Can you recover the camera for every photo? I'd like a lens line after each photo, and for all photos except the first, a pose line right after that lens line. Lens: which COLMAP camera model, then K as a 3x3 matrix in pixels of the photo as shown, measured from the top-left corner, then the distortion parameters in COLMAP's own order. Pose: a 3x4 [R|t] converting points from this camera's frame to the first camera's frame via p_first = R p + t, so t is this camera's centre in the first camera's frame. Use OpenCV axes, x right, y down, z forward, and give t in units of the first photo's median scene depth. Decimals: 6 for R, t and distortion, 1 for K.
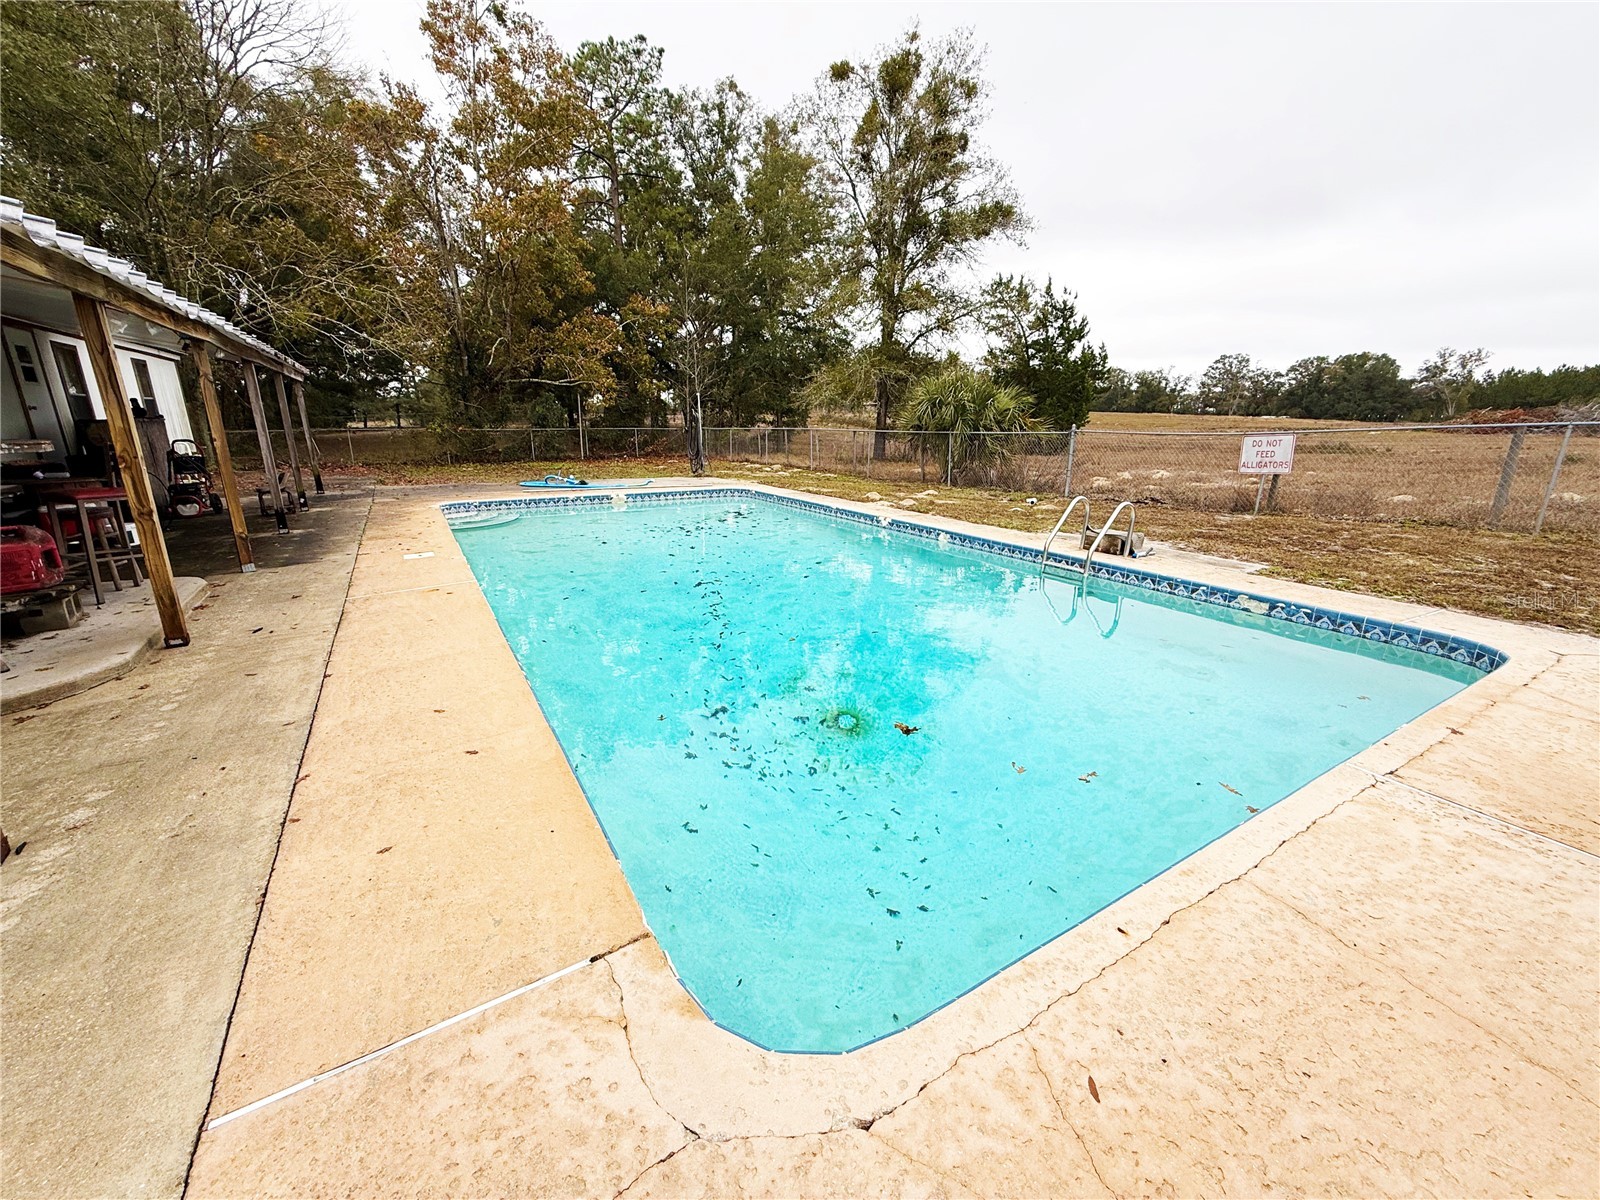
lens RADIAL K [[635.5, 0, 800.0], [0, 635.5, 600.0], [0, 0, 1]] dist [-0.000168, -0.000035]
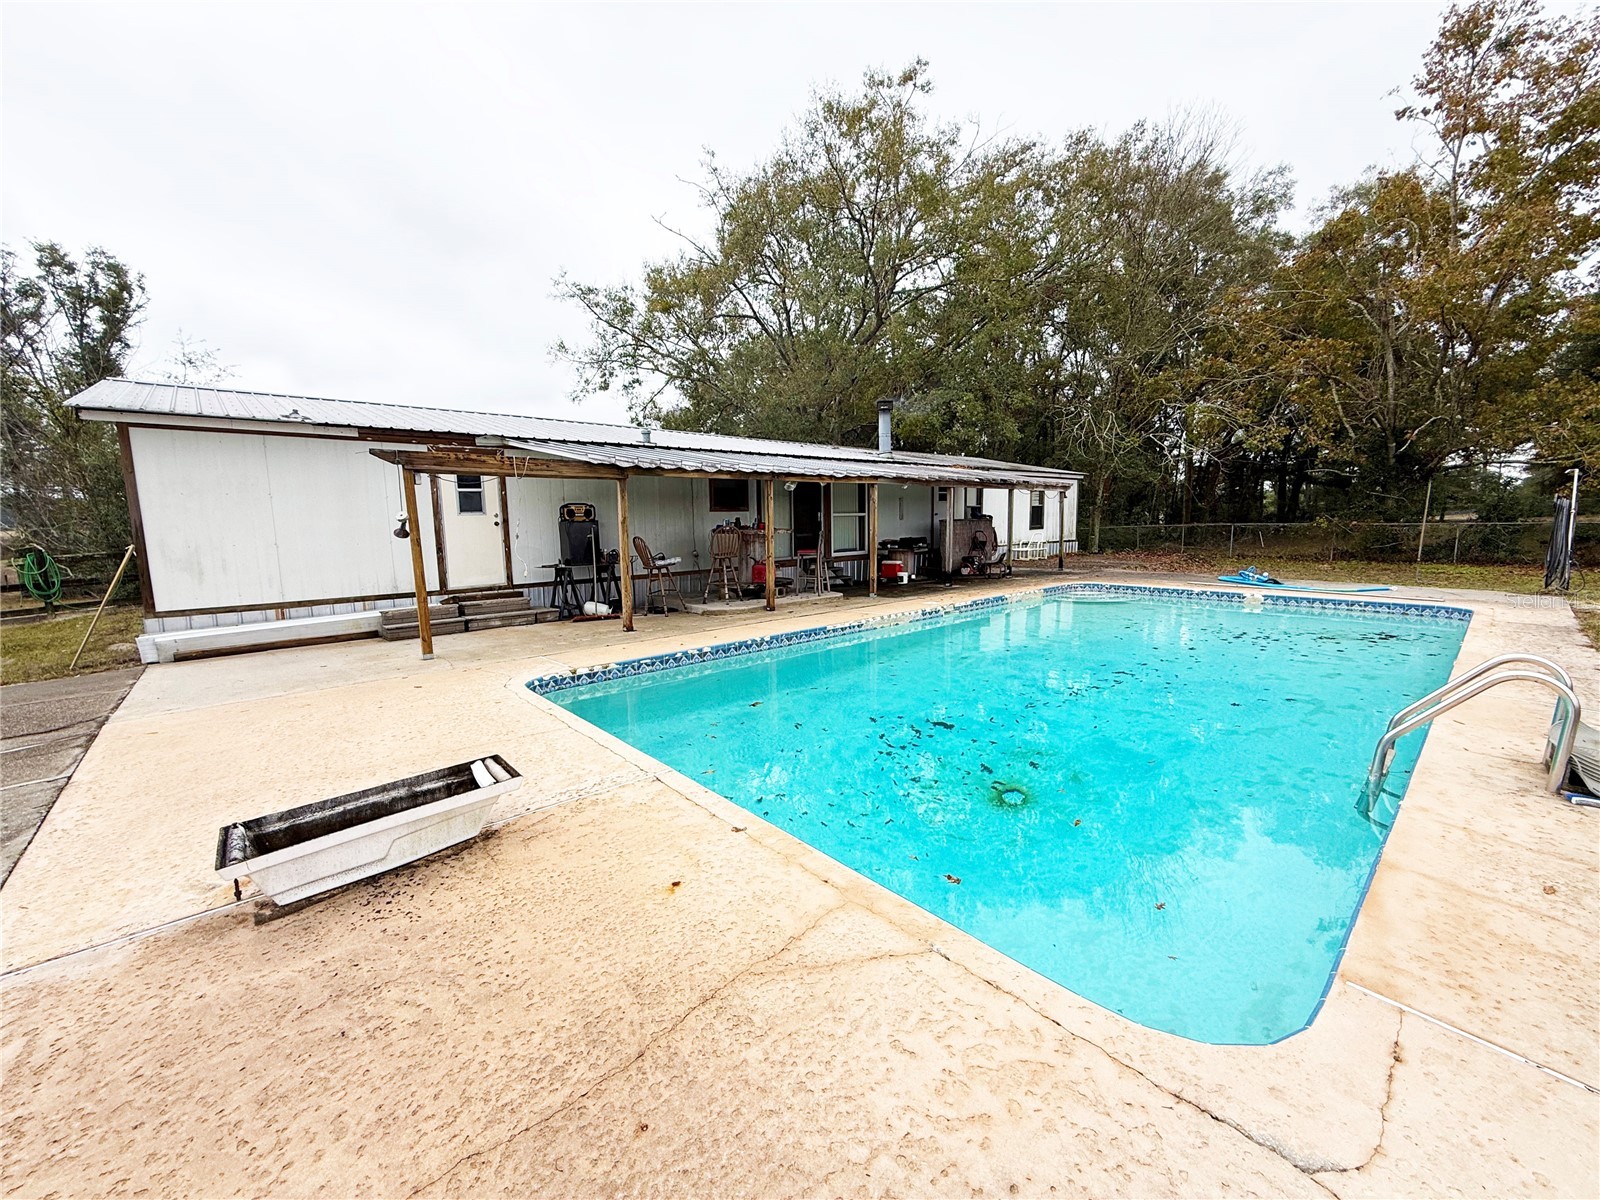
lens RADIAL K [[635.5, 0, 800.0], [0, 635.5, 600.0], [0, 0, 1]] dist [-0.000168, -0.000035]
pose [[0.178851, 0.113472, -0.977311, 0.511081], [-0.252749, 0.965290, 0.065822, -0.056743], [0.950858, 0.235242, 0.201323, 0.212790]]
